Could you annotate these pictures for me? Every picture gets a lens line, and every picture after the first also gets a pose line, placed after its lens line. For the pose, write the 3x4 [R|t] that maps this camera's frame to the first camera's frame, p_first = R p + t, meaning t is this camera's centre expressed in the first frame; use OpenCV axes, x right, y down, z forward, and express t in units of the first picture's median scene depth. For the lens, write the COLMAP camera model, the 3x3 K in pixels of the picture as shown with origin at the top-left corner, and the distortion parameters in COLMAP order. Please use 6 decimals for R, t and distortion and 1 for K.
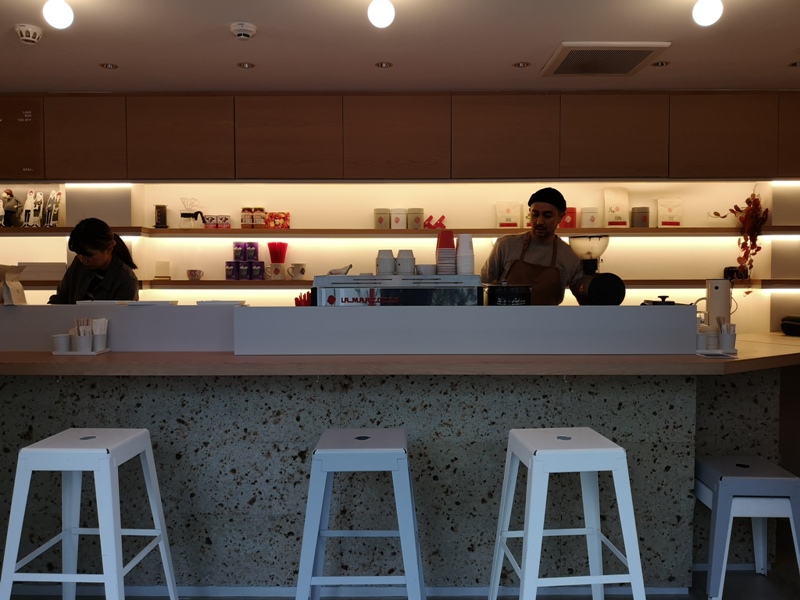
lens RADIAL K [[621.7, 0, 392.4], [0, 621.7, 318.6], [0, 0, 1]] dist [0.035702, -0.060089]
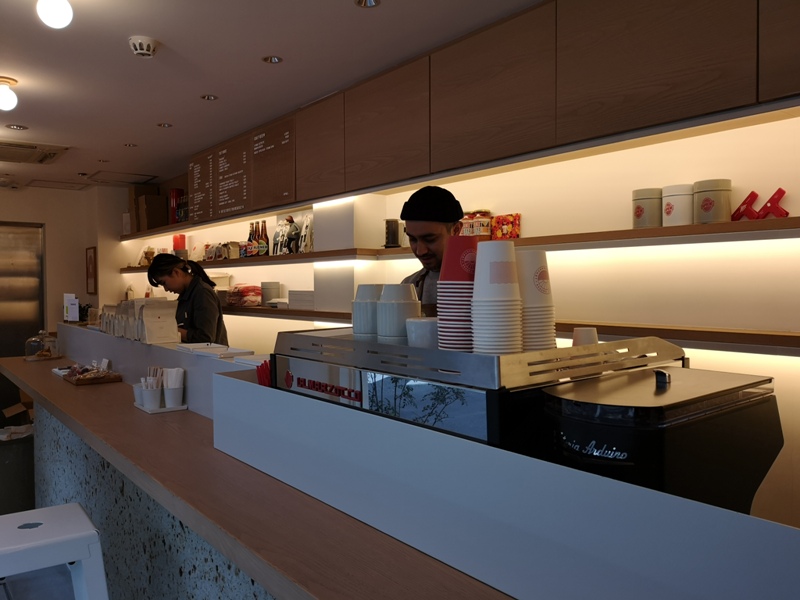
lens RADIAL K [[621.7, 0, 401.8], [0, 621.7, 319.7], [0, 0, 1]] dist [0.035702, -0.060089]
pose [[0.637238, 0.041968, -0.769524, 0.321375], [-0.045833, 0.998813, 0.016519, -0.083472], [0.769303, 0.024743, 0.638404, 0.632739]]
